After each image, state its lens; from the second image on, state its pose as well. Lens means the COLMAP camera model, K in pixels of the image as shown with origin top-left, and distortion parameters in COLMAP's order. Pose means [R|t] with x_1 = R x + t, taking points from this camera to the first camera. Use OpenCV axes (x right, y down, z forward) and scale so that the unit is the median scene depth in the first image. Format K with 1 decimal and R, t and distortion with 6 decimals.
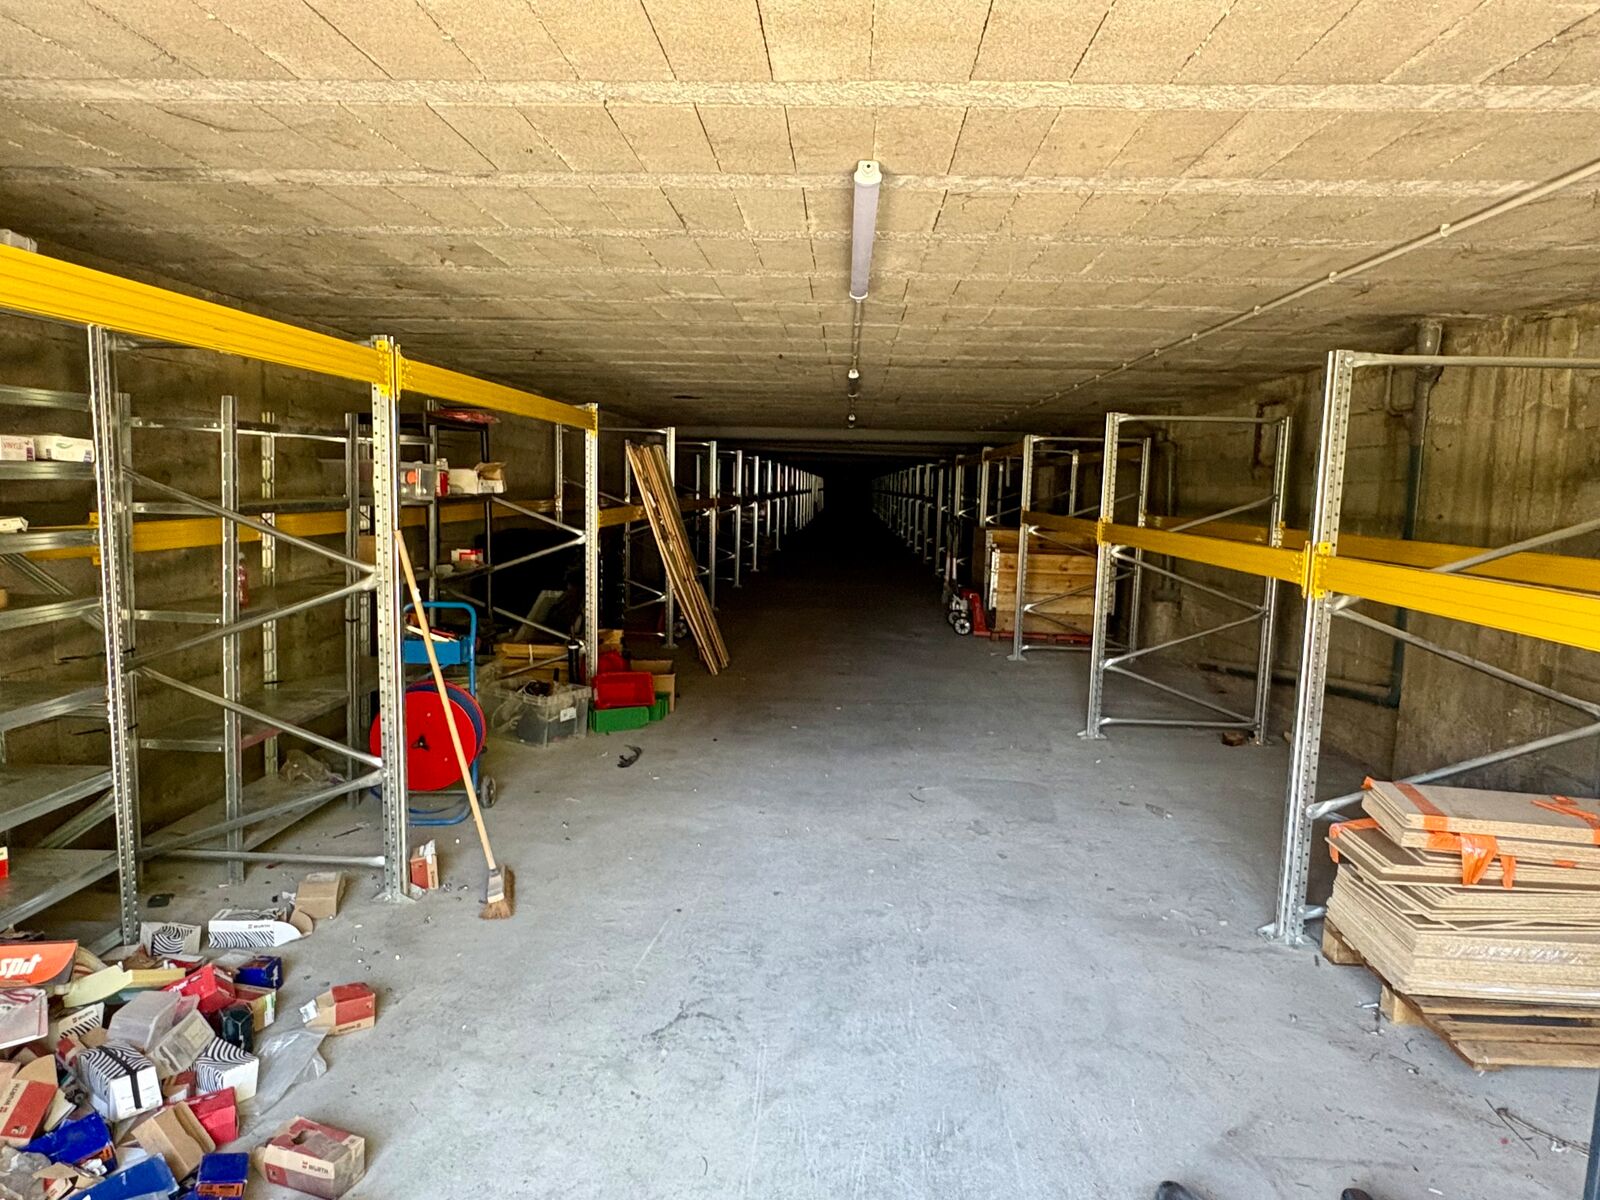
lens RADIAL K [[1000.6, 0, 806.0], [0, 1000.6, 602.2], [0, 0, 1]] dist [-0.002615, 0.002818]
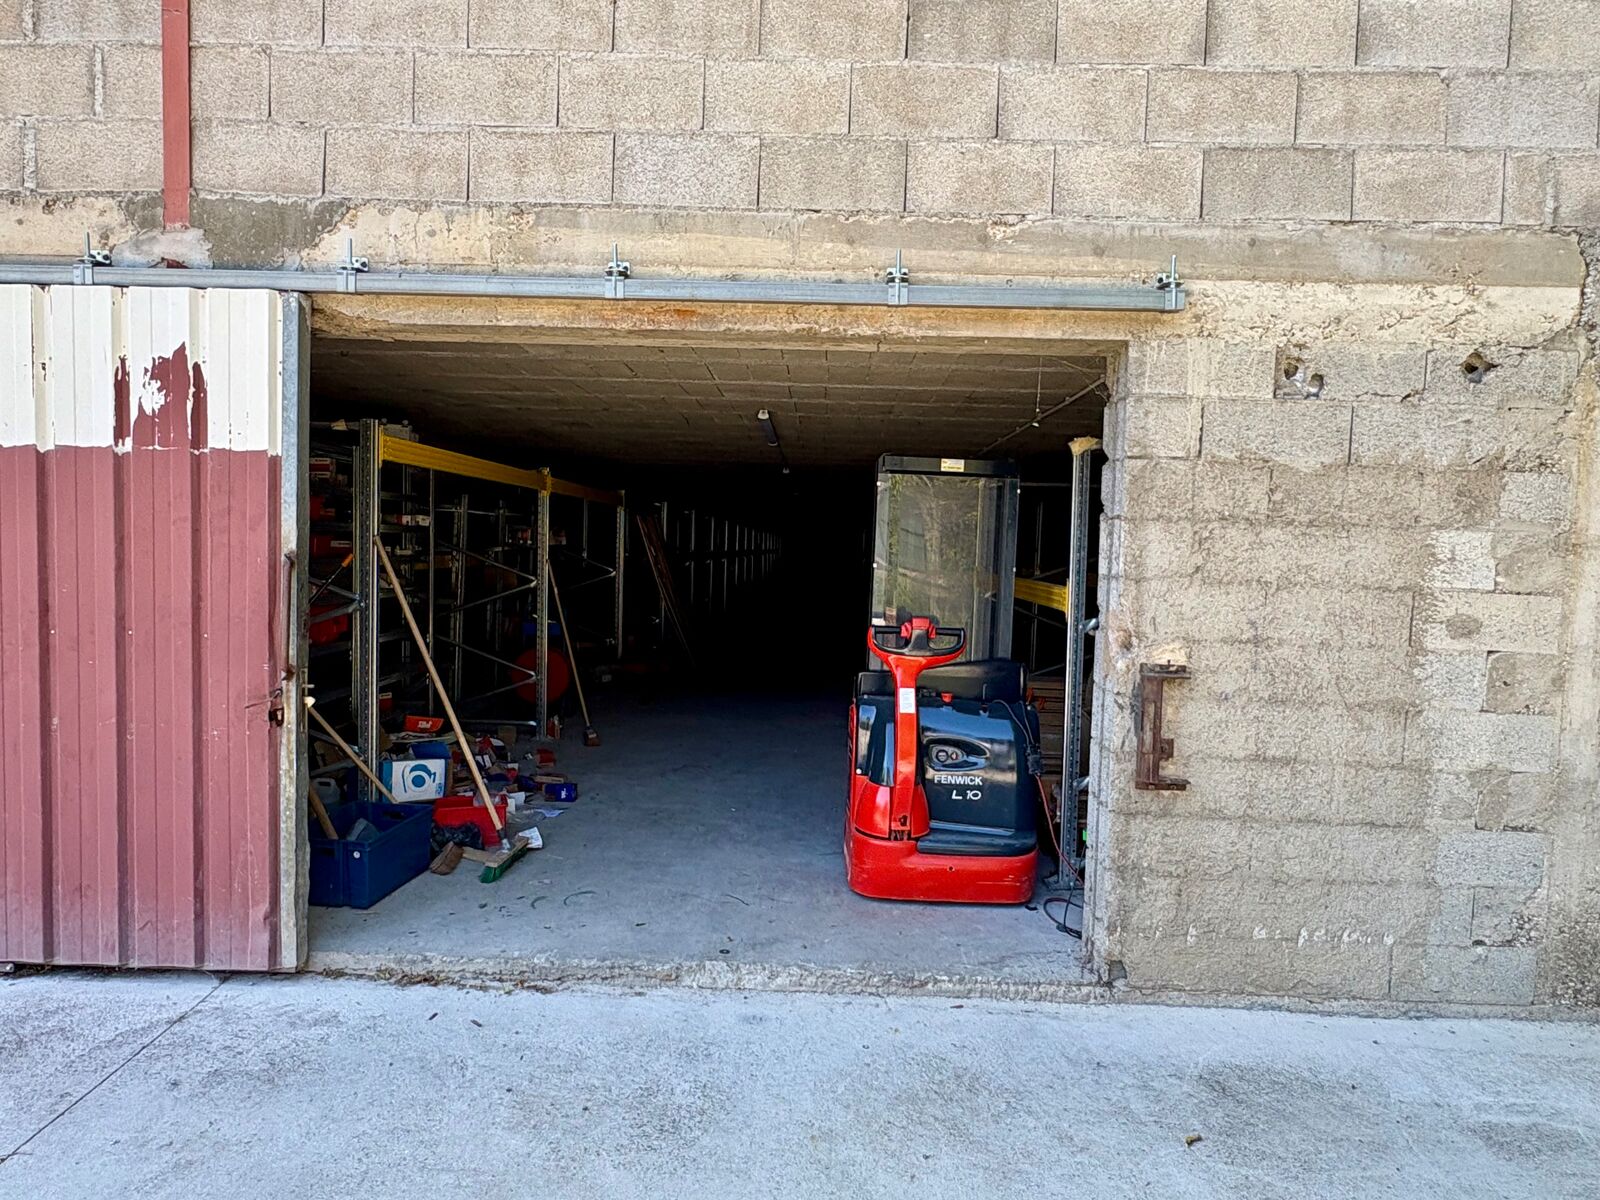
lens RADIAL K [[1000.6, 0, 806.0], [0, 1000.6, 602.2], [0, 0, 1]] dist [-0.002615, 0.002818]
pose [[0.999579, 0.004958, 0.028598, 0.020342], [-0.003188, 0.998095, -0.061610, 0.043872], [-0.028849, 0.061493, 0.997691, -0.329680]]
